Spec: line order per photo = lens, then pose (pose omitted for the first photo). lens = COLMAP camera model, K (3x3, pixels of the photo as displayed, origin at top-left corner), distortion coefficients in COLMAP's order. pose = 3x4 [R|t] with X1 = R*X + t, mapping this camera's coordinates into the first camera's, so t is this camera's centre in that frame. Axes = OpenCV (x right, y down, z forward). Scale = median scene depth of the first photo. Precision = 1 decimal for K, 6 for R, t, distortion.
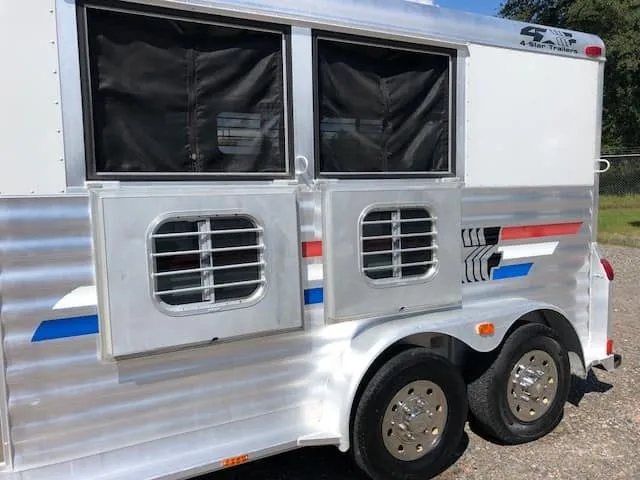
lens RADIAL K [[540.7, 0, 320.0], [0, 540.7, 240.0], [0, 0, 1]] dist [0.008192, 0.001033]
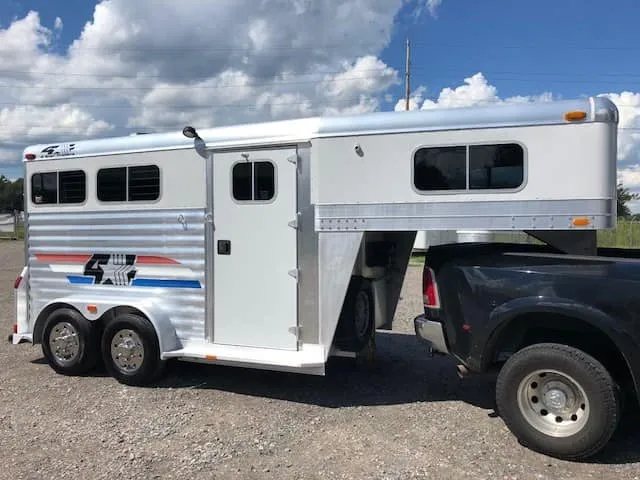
lens RADIAL K [[540.7, 0, 320.0], [0, 540.7, 240.0], [0, 0, 1]] dist [0.008192, 0.001033]
pose [[0.600031, 0.029933, -0.799417, 2.056618], [-0.081069, 0.996430, -0.023540, -0.079022], [0.795858, 0.078933, 0.600316, 0.448043]]
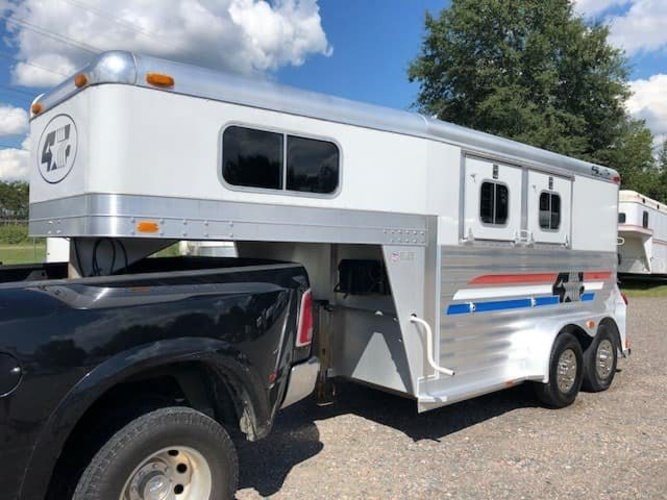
lens RADIAL K [[563.5, 0, 333.5], [0, 563.5, 250.0], [0, 0, 1]] dist [0.008192, 0.001033]
pose [[0.969755, 0.041851, 0.240467, -0.960378], [-0.019915, 0.995473, -0.092937, 0.096737], [-0.243268, 0.085337, 0.966198, -0.648543]]
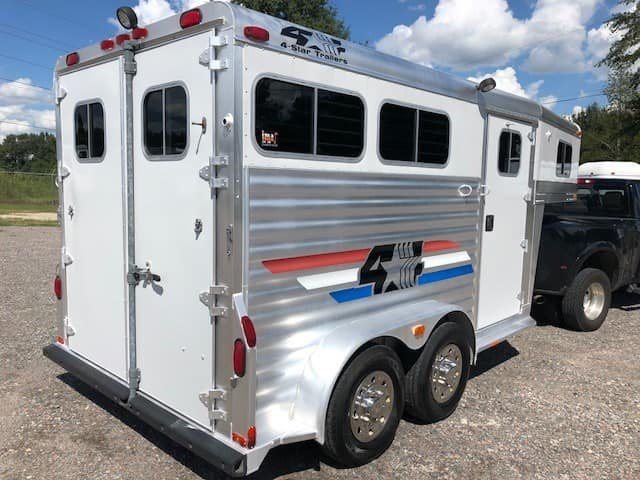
lens RADIAL K [[540.7, 0, 320.0], [0, 540.7, 240.0], [0, 0, 1]] dist [0.008192, 0.001033]
pose [[0.947882, 0.011281, 0.318421, -0.259252], [-0.017095, 0.999734, 0.015469, -0.041099], [-0.318162, -0.020106, 0.947823, -0.043643]]
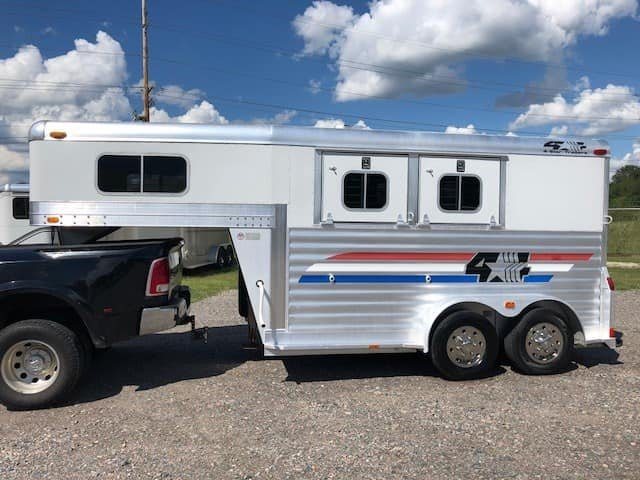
lens RADIAL K [[534.6, 0, 302.5], [0, 534.6, 239.2], [0, 0, 1]] dist [0.051385, -0.070960]
pose [[0.945403, 0.035308, -0.323986, 0.203150], [-0.060424, 0.995868, -0.067792, 0.097989], [0.320253, 0.083668, 0.943630, -0.928372]]
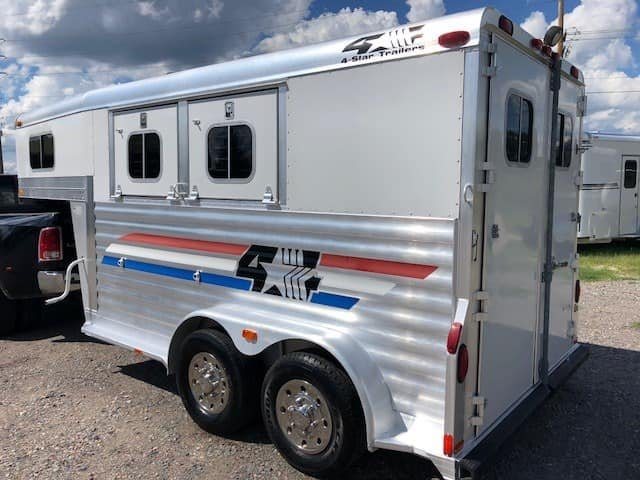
lens RADIAL K [[512.5, 0, 320.0], [0, 512.5, 240.0], [0, 0, 1]] dist [0.005236, 0.001642]
pose [[0.393494, 0.112674, -0.912396, 1.209218], [-0.108812, 0.991193, 0.075477, -0.119186], [0.912865, 0.069580, 0.402289, 0.629475]]
